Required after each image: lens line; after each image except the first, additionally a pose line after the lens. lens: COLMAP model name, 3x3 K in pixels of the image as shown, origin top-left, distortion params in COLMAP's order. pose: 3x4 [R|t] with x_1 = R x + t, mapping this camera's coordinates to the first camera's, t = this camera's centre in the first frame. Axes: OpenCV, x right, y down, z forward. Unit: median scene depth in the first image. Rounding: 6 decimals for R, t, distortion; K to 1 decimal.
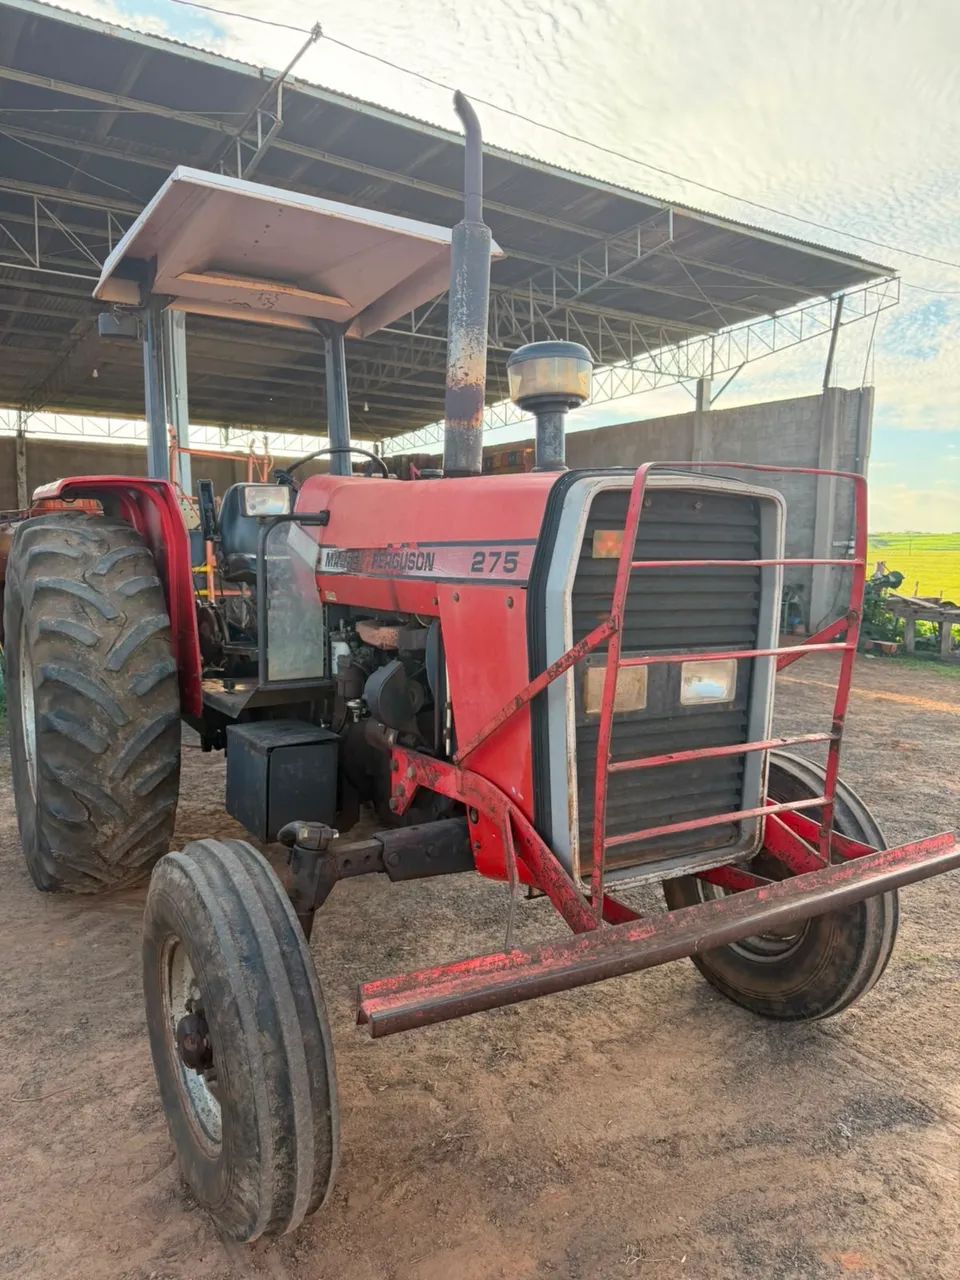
lens RADIAL K [[918.9, 0, 479.8], [0, 918.9, 648.9], [0, 0, 1]] dist [0.047974, -0.055597]
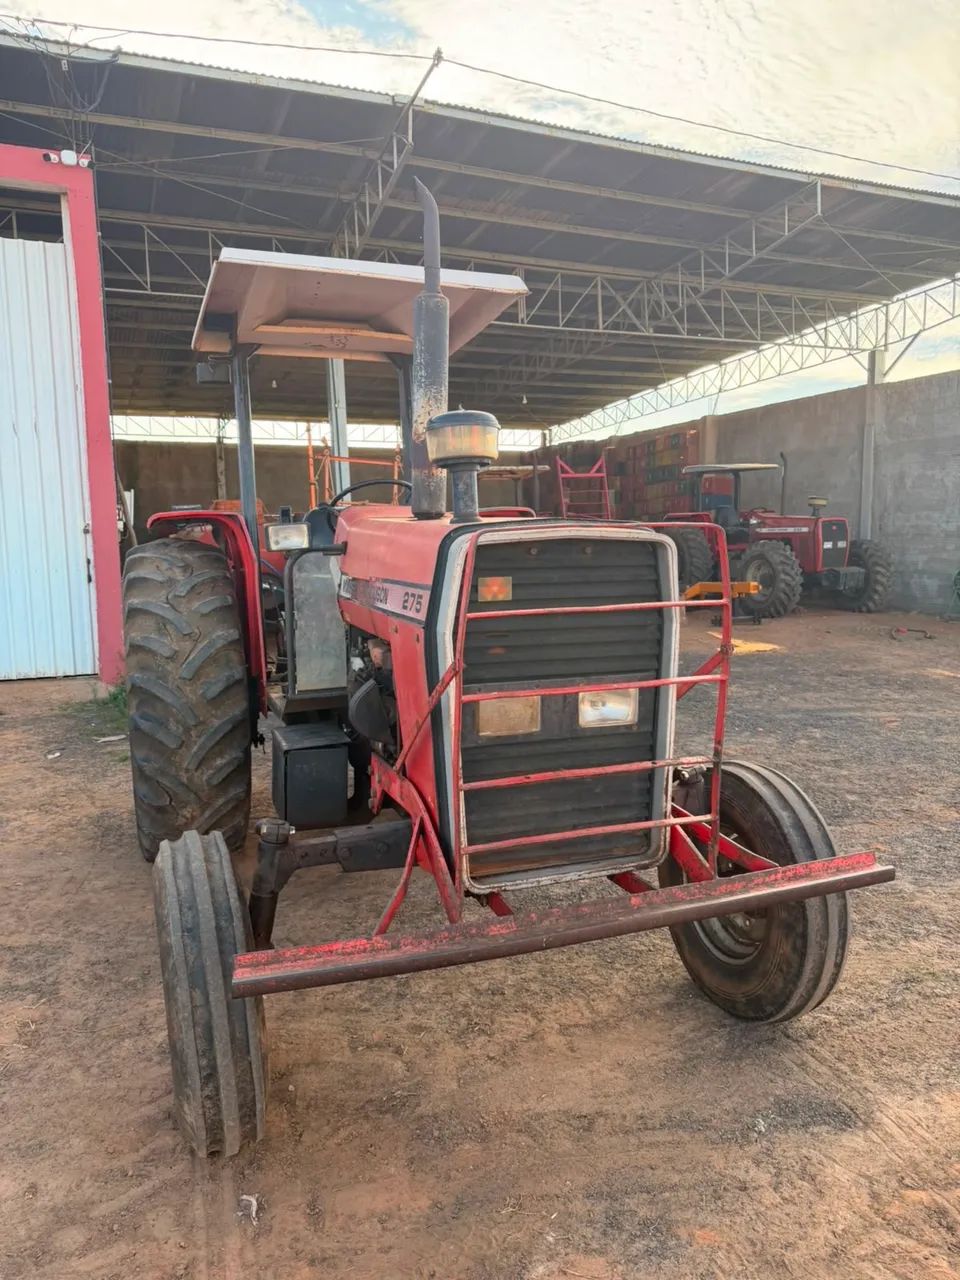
lens RADIAL K [[918.9, 0, 478.5], [0, 918.9, 644.8], [0, 0, 1]] dist [0.047974, -0.055597]
pose [[0.978294, 0.000084, -0.207221, 0.242766], [0.003192, 0.999875, 0.015477, -0.042215], [0.207196, -0.015802, 0.978172, -0.083716]]
